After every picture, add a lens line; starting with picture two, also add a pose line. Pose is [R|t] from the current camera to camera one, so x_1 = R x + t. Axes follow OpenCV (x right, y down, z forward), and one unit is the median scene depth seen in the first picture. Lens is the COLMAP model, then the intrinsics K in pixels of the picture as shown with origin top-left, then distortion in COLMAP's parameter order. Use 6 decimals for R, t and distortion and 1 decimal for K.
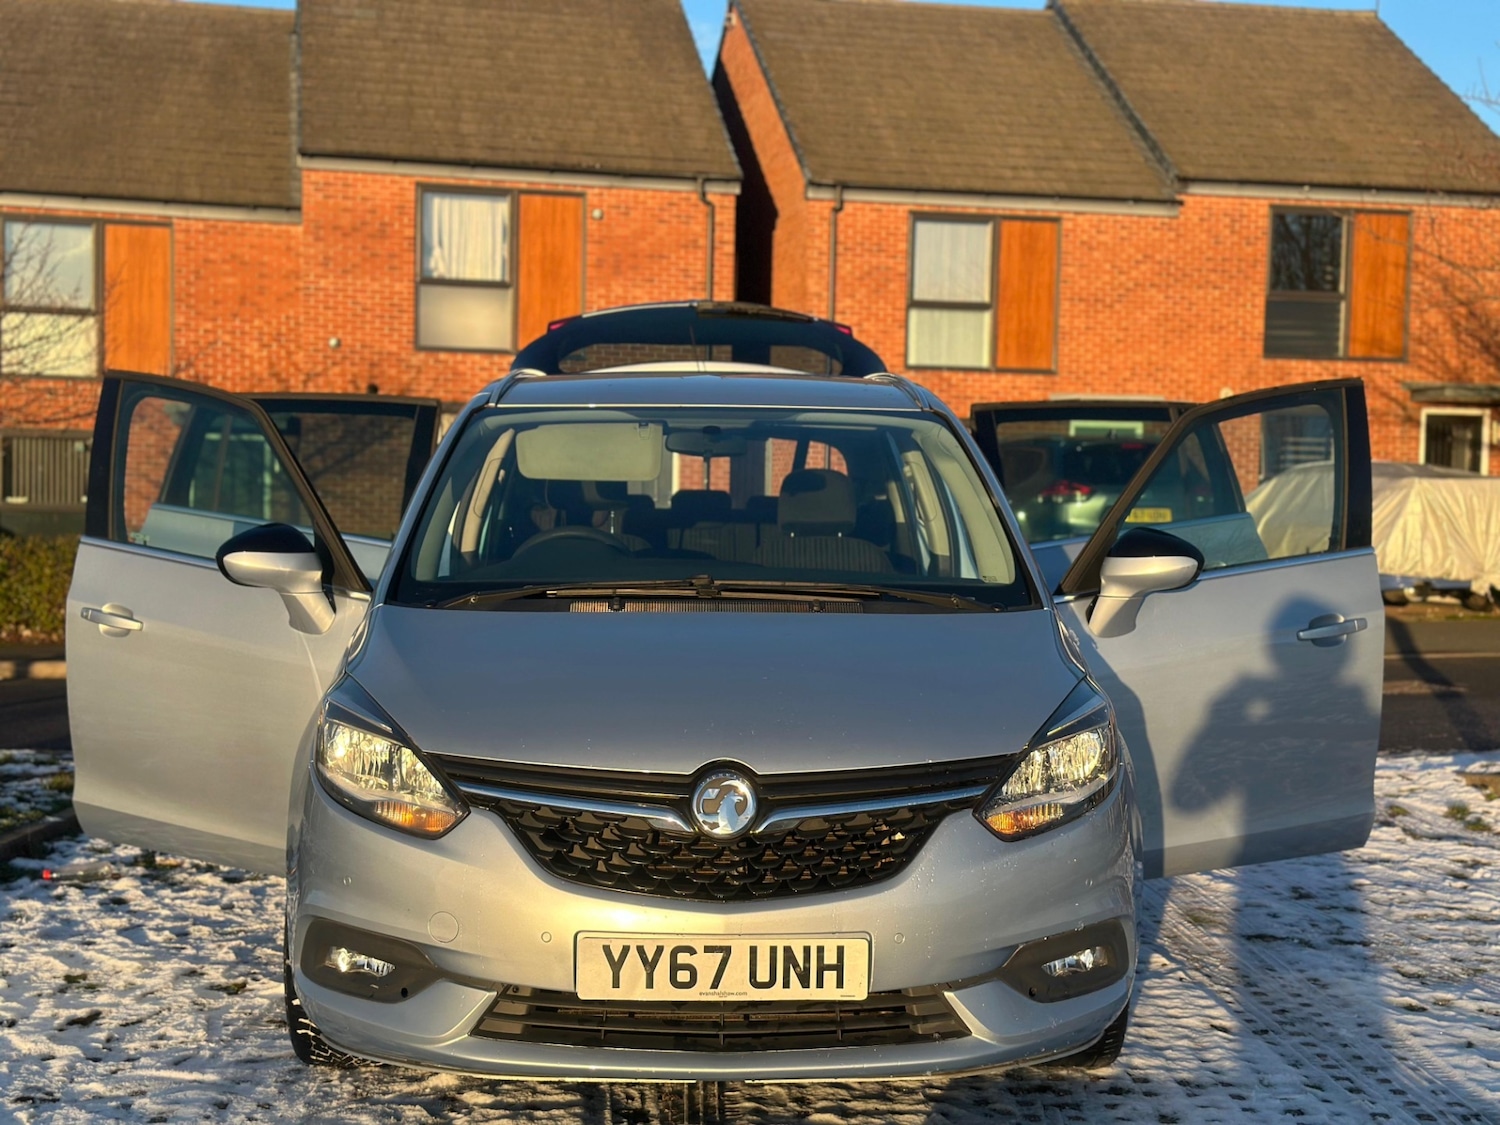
lens RADIAL K [[2082.5, 0, 755.2], [0, 2082.5, 567.4], [0, 0, 1]] dist [0.128194, 0.000000]
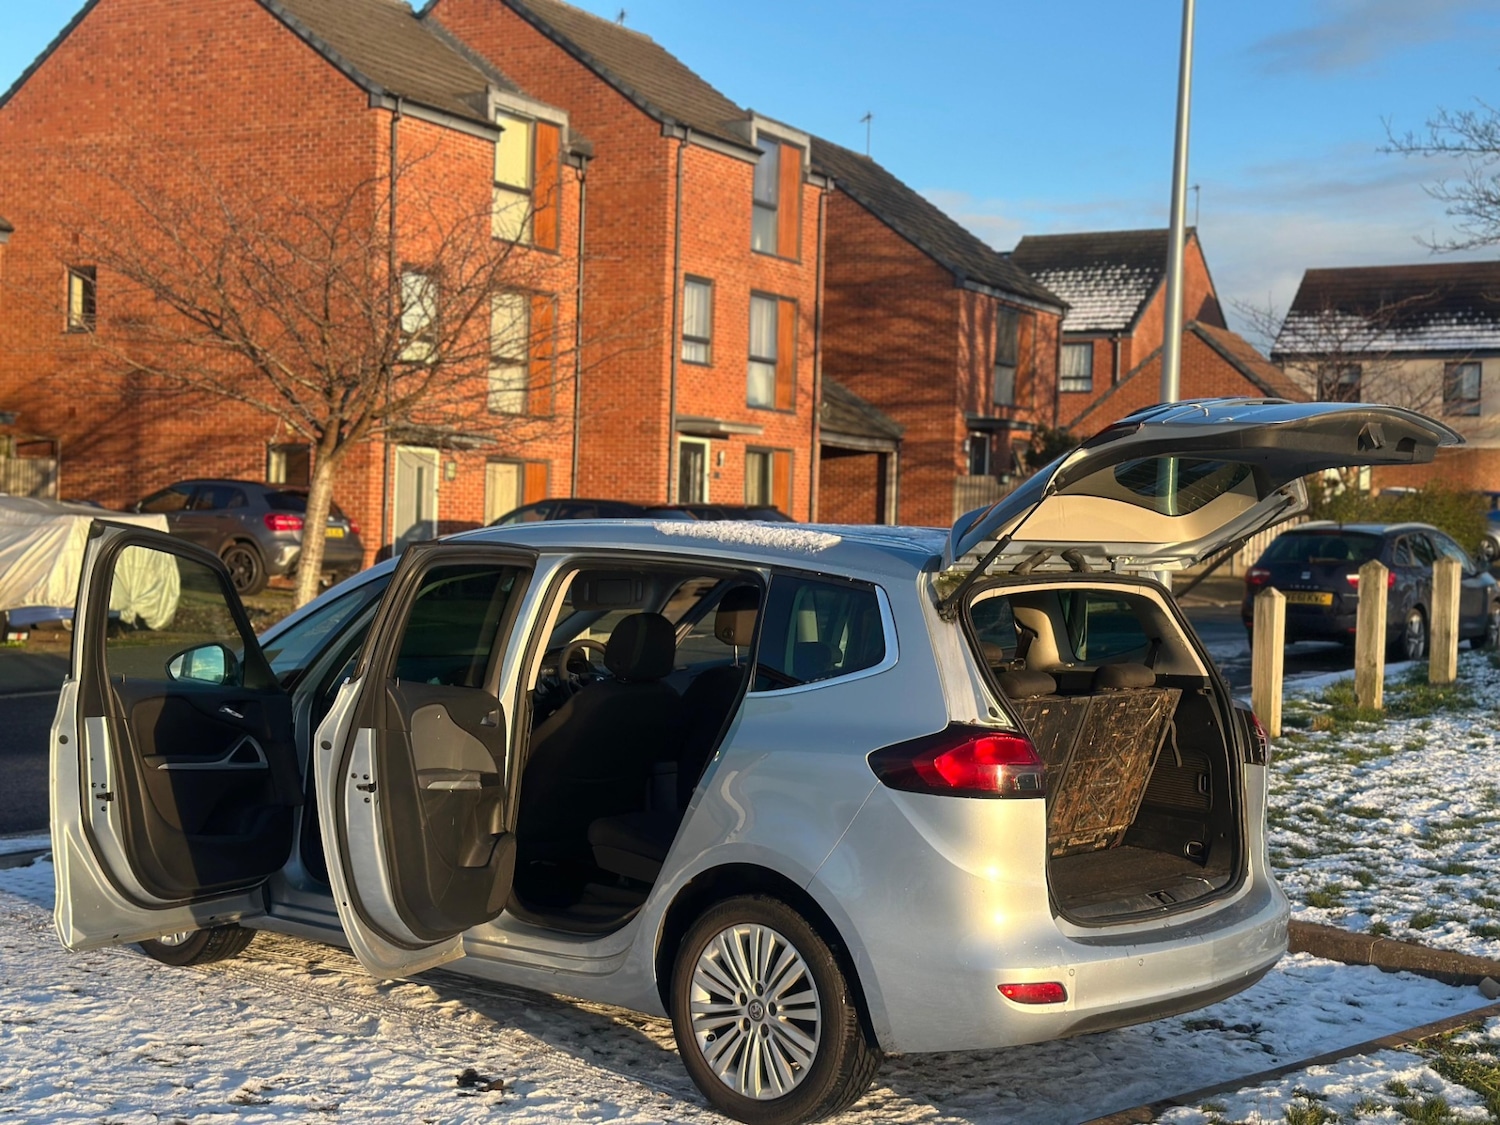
lens RADIAL K [[2082.5, 0, 749.2], [0, 2082.5, 571.9], [0, 0, 1]] dist [0.128194, 0.000000]
pose [[0.677342, -0.014111, 0.735533, -0.911251], [0.006194, 0.999890, 0.013479, -0.098692], [-0.735642, -0.004574, 0.677355, 0.087302]]
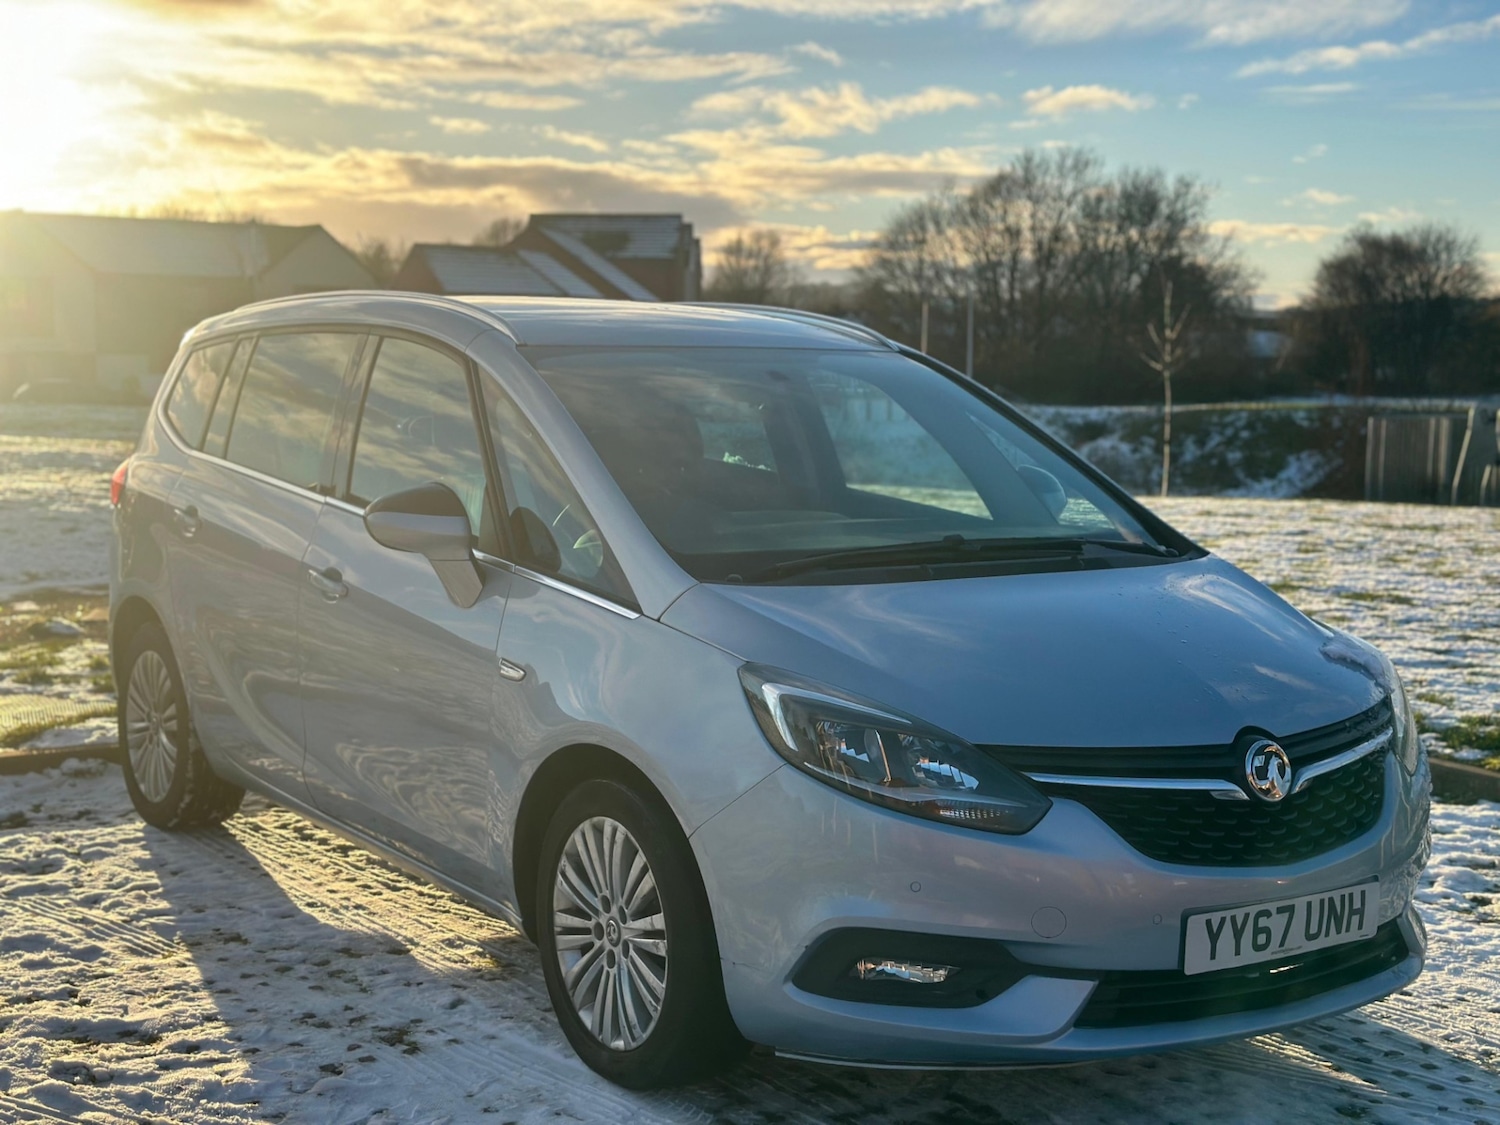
lens RADIAL K [[2082.5, 0, 699.7], [0, 2082.5, 540.5], [0, 0, 1]] dist [0.128194, 0.000000]
pose [[0.850538, -0.047663, 0.523749, -0.622144], [0.017855, 0.997928, 0.061818, -0.053677], [-0.525610, -0.043227, 0.849627, 0.210350]]
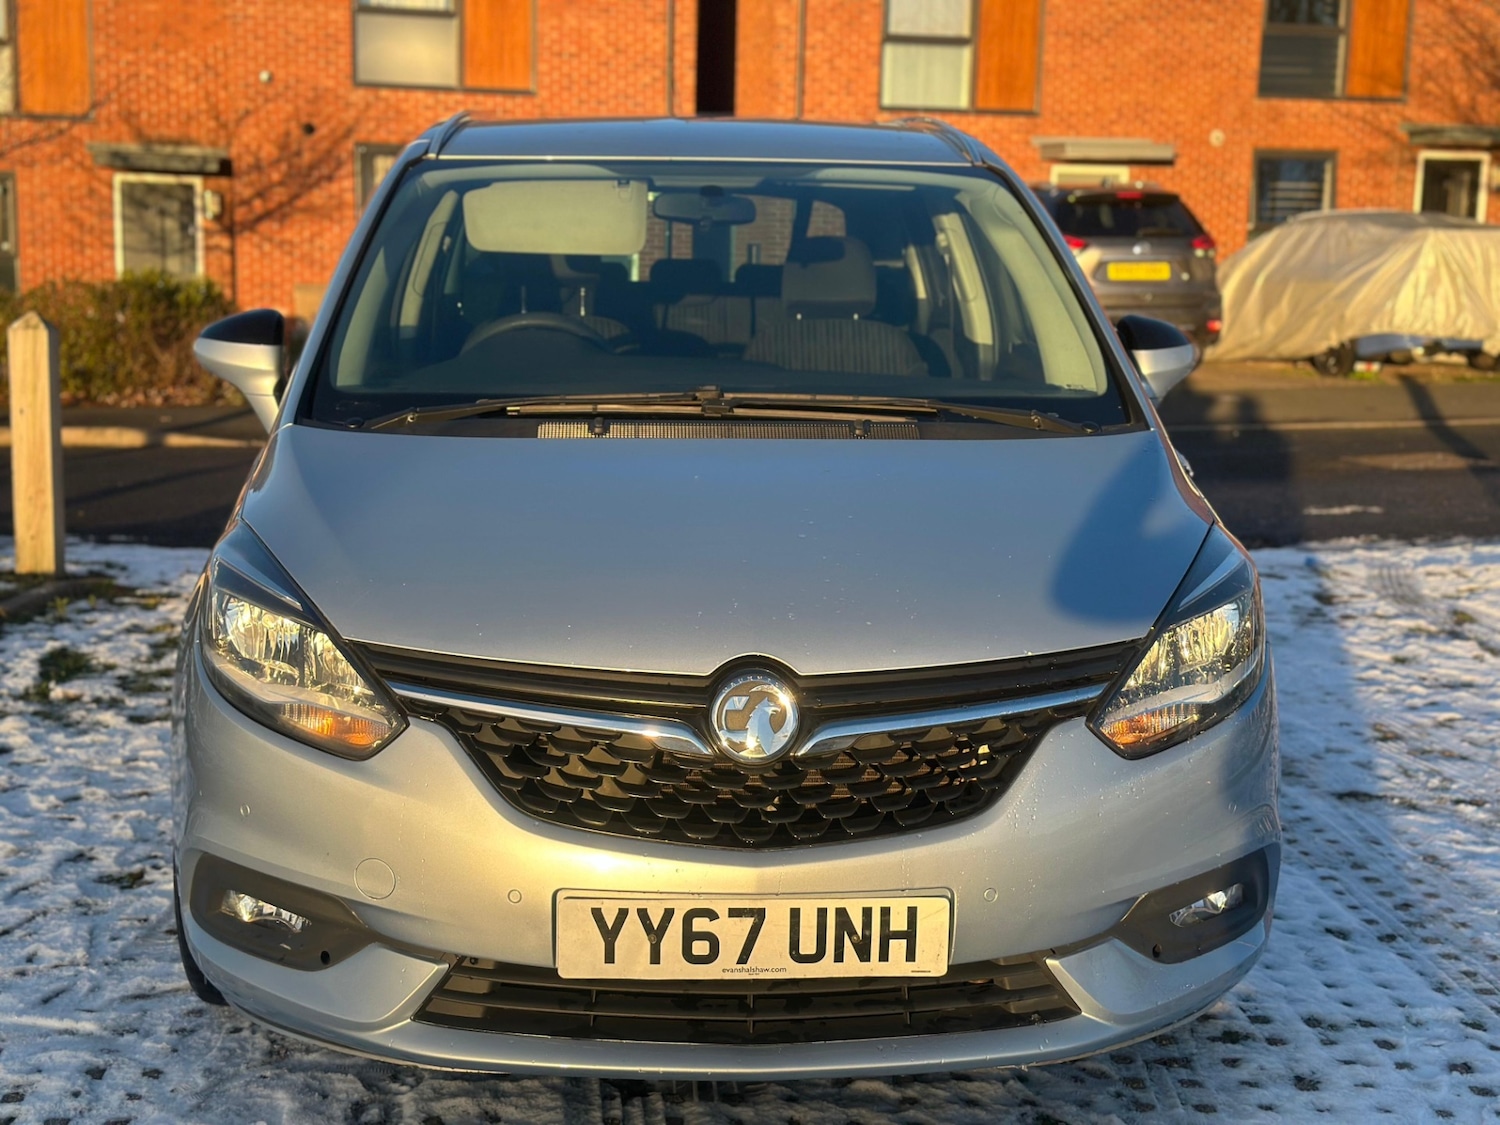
lens RADIAL K [[2082.5, 0, 746.4], [0, 2082.5, 565.2], [0, 0, 1]] dist [0.128194, 0.000000]
pose [[0.999842, -0.000678, 0.017772, -0.024103], [-0.001442, 0.992888, 0.119041, -0.021374], [-0.017727, -0.119048, 0.992730, 0.216748]]
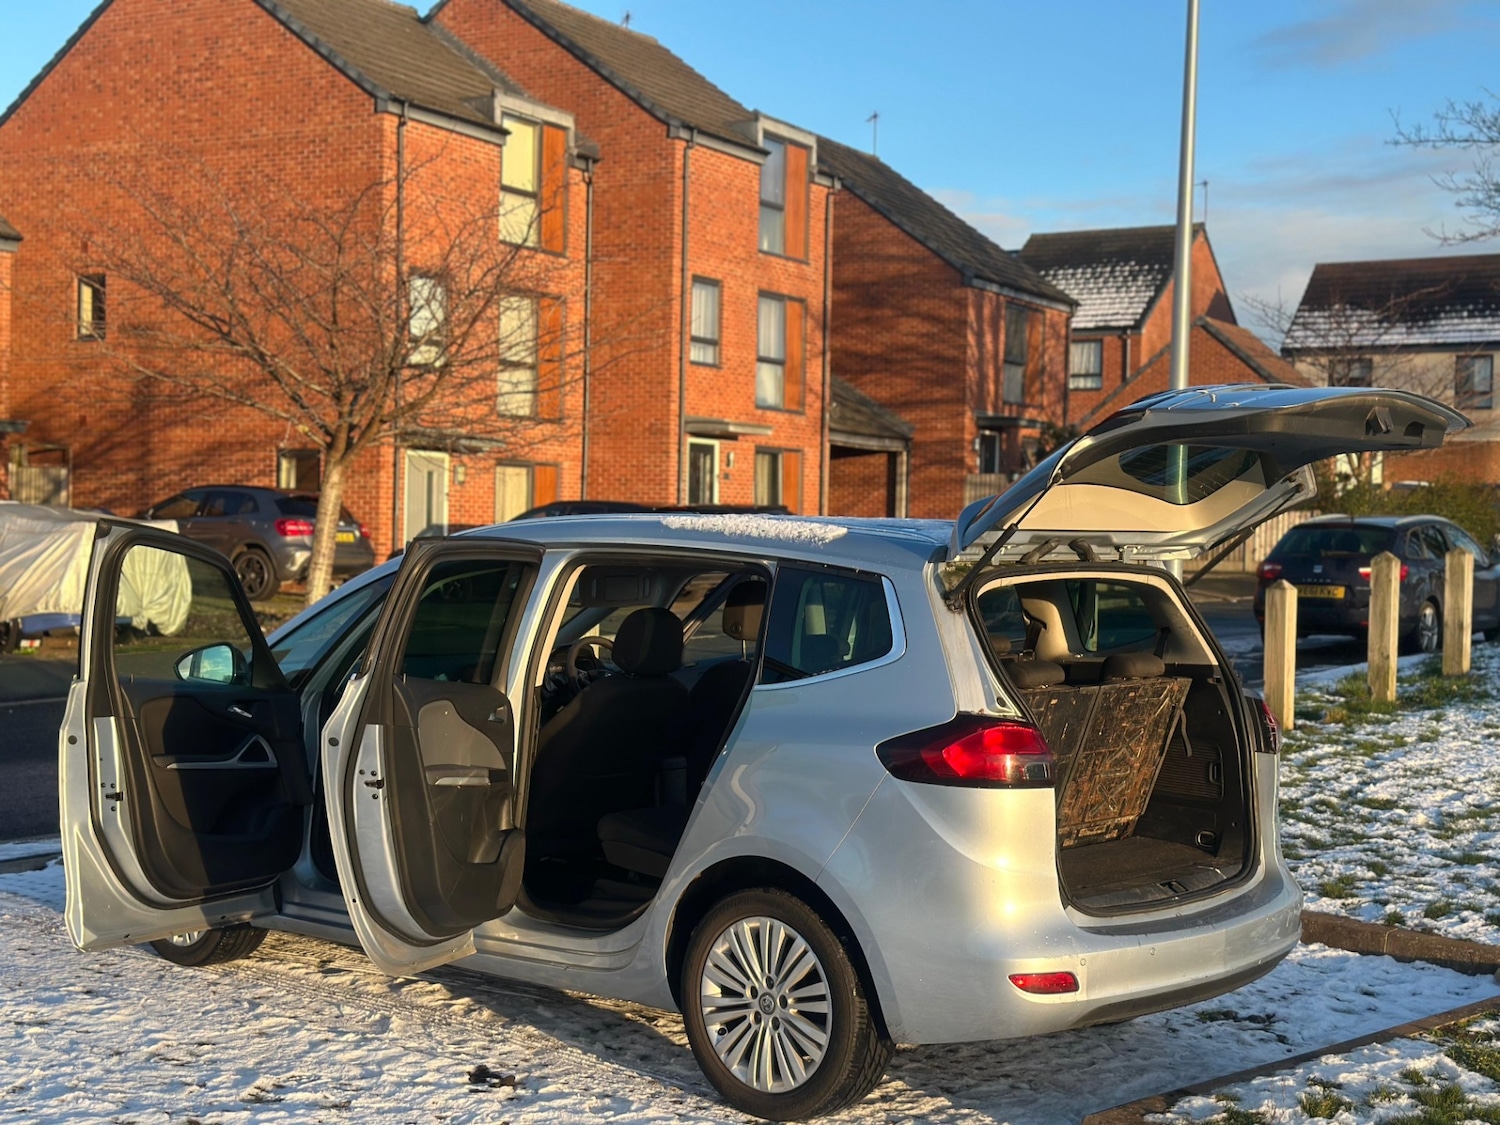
lens RADIAL K [[2082.5, 0, 746.0], [0, 2082.5, 573.1], [0, 0, 1]] dist [0.128194, 0.000000]
pose [[0.682413, -0.020970, 0.730666, -0.907129], [0.016990, 0.999773, 0.012826, -0.092913], [-0.730770, 0.003661, 0.682614, 0.086790]]
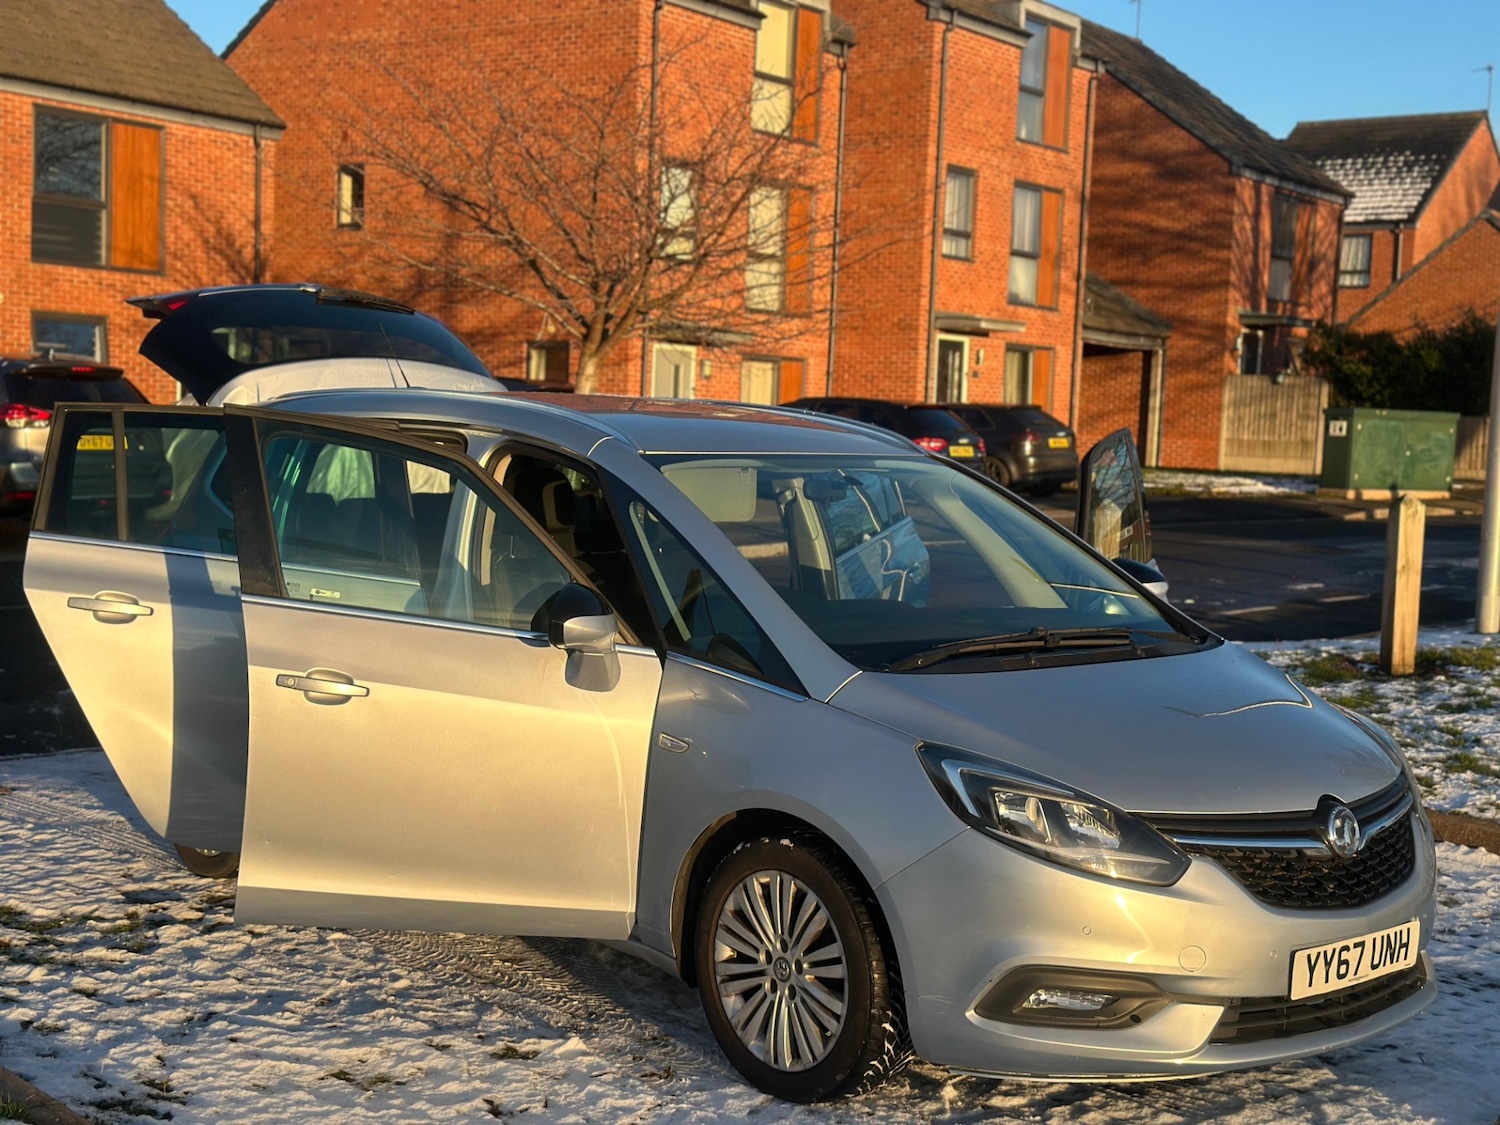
lens RADIAL K [[2082.5, 0, 740.1], [0, 2082.5, 572.1], [0, 0, 1]] dist [0.128194, 0.000000]
pose [[0.759115, -0.037739, 0.649862, -0.874454], [-0.001943, 0.998182, 0.060237, -0.092800], [-0.650954, -0.046989, 0.757662, 0.218321]]
